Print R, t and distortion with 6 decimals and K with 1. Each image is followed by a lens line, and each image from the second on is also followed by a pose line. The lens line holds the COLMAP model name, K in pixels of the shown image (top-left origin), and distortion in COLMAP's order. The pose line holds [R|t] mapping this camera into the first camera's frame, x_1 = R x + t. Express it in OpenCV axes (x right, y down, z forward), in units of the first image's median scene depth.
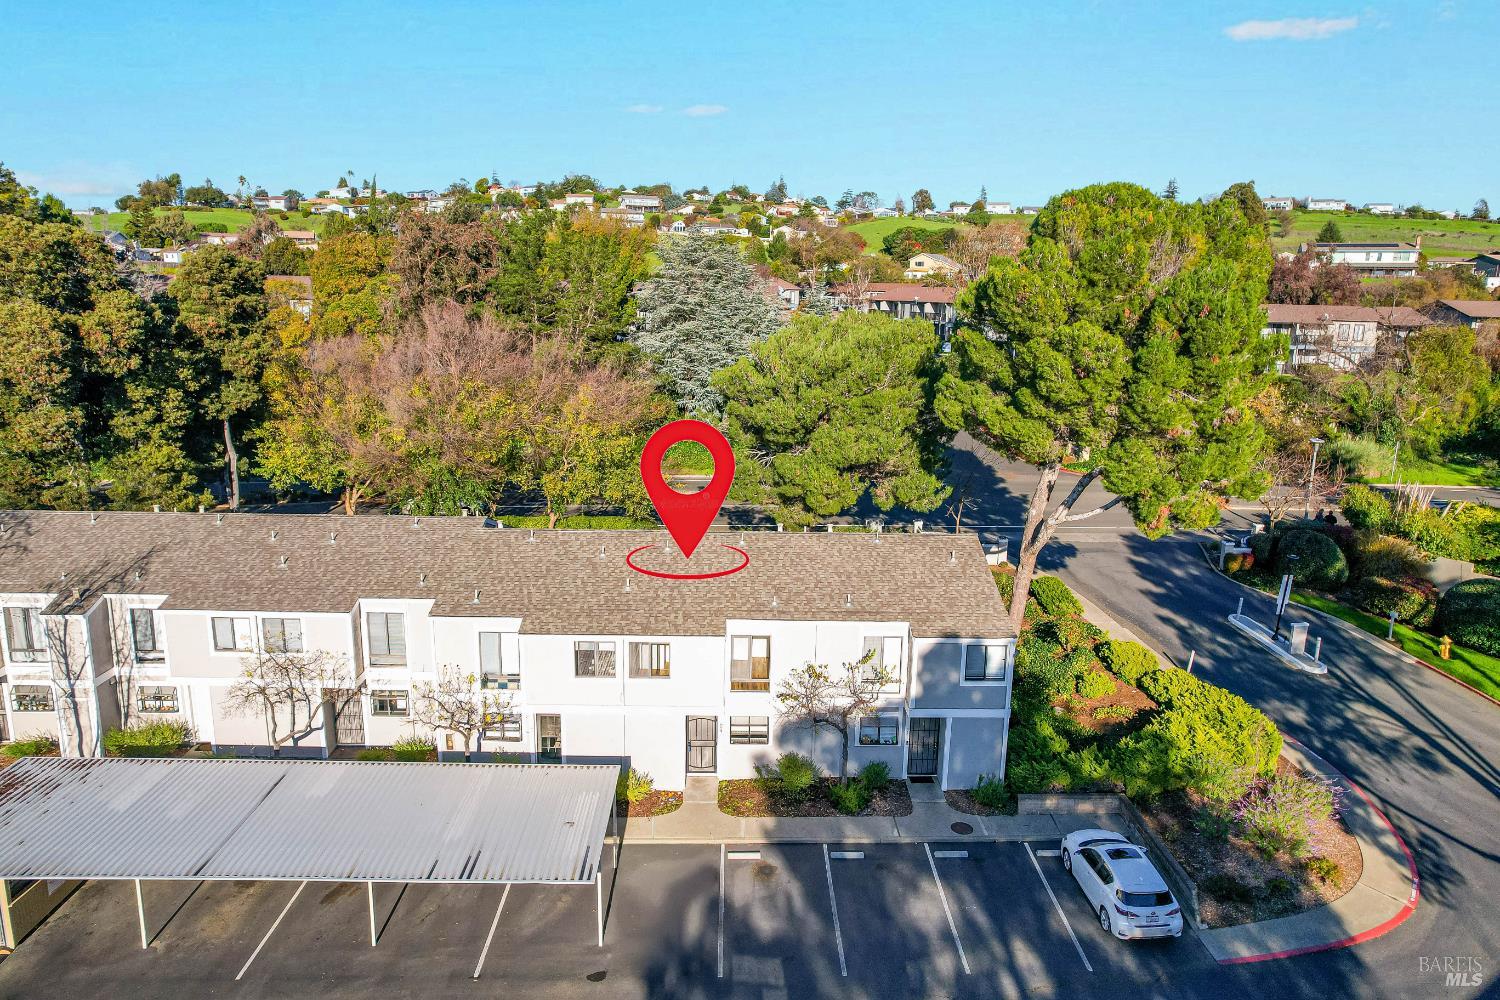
lens RADIAL K [[989.5, 0, 750.0], [0, 989.5, 500.0], [0, 0, 1]] dist [-0.078433, 0.074736]
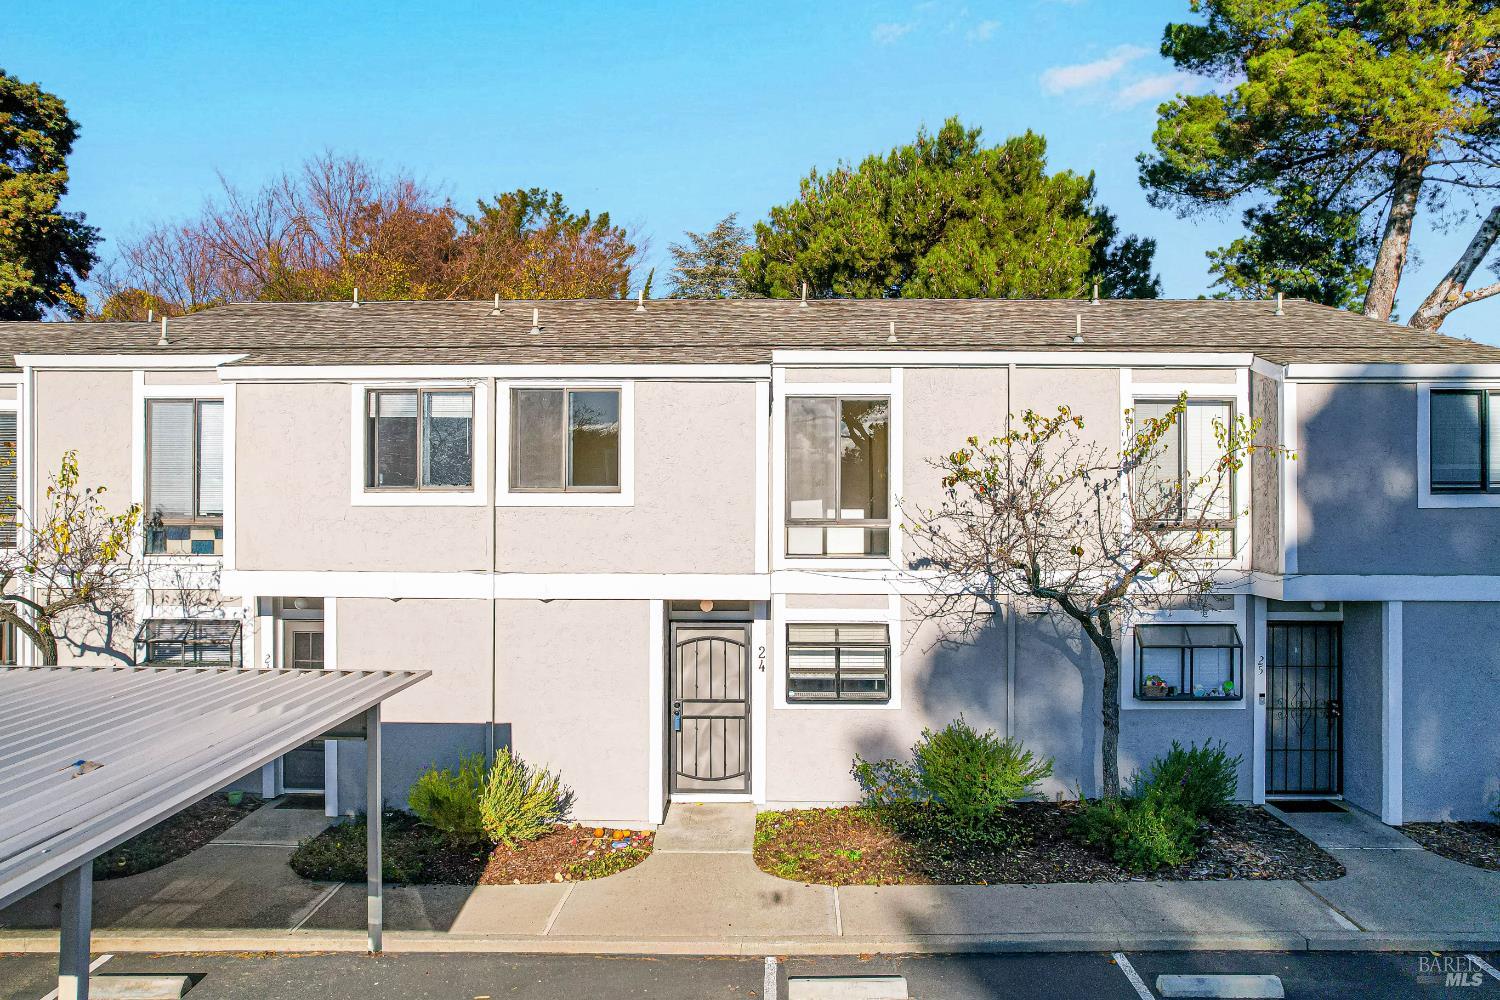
lens RADIAL K [[994.8, 0, 748.8], [0, 994.8, 521.5], [0, 0, 1]] dist [-0.122051, 0.116035]
pose [[0.998883, -0.018361, -0.043532, -0.017202], [0.008781, 0.977493, -0.210786, 0.258780], [0.046422, 0.210168, 0.976563, 0.624215]]
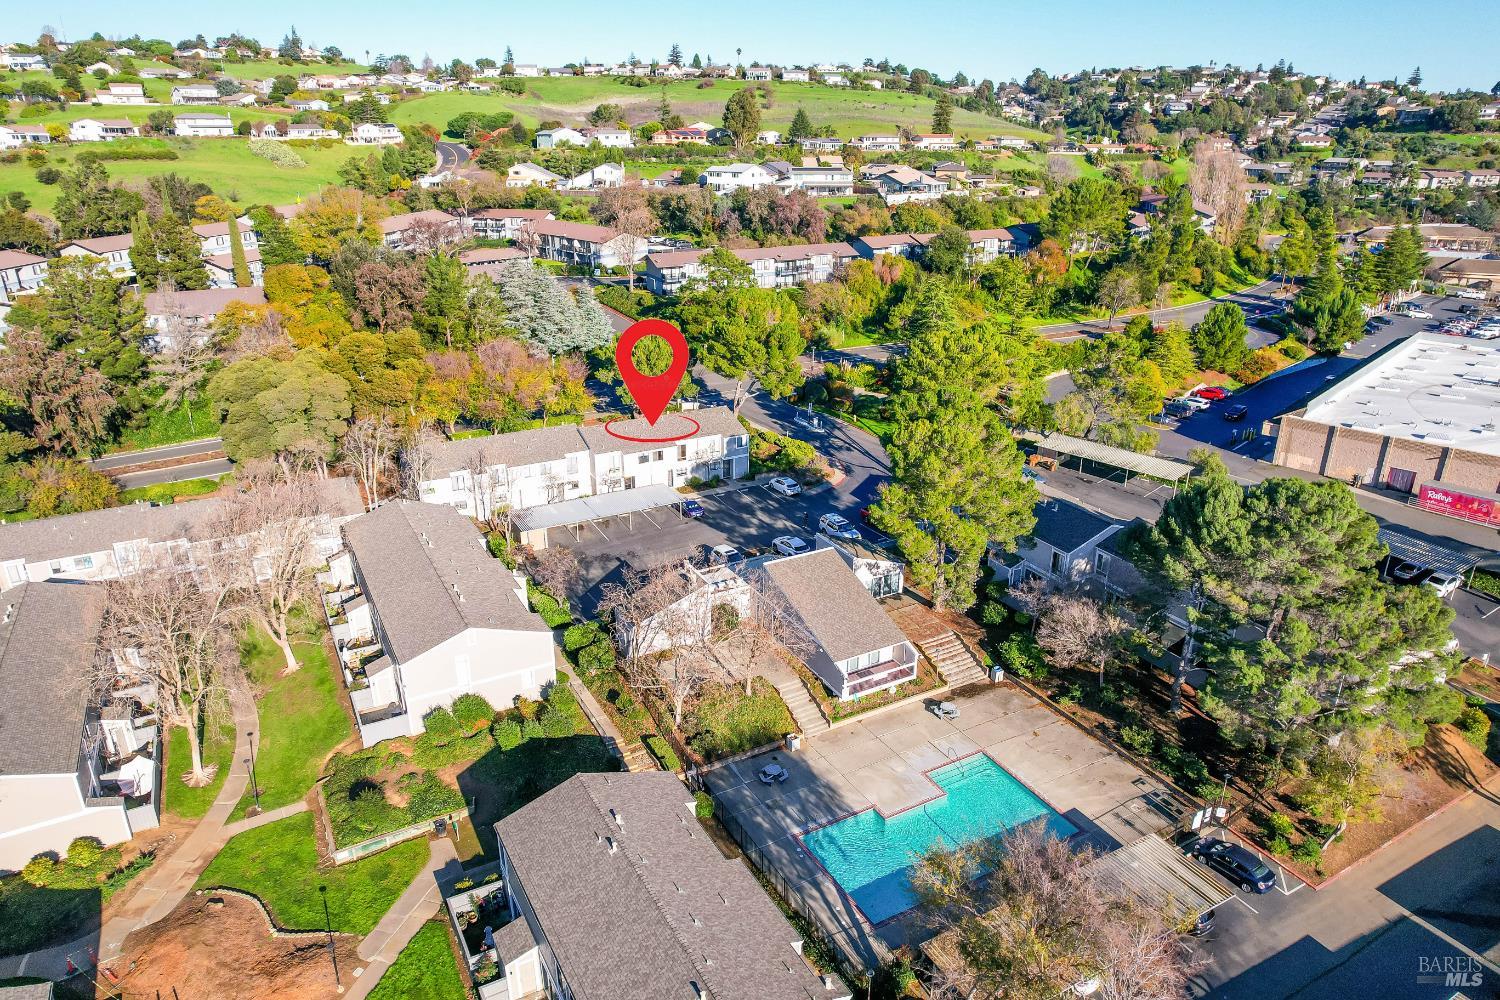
lens RADIAL K [[989.5, 0, 750.0], [0, 989.5, 500.0], [0, 0, 1]] dist [-0.078433, 0.074736]
pose [[0.887342, -0.186041, 0.421916, -1.292669], [0.111869, 0.974516, 0.194432, -0.326706], [-0.447336, -0.125328, 0.885541, -2.243109]]
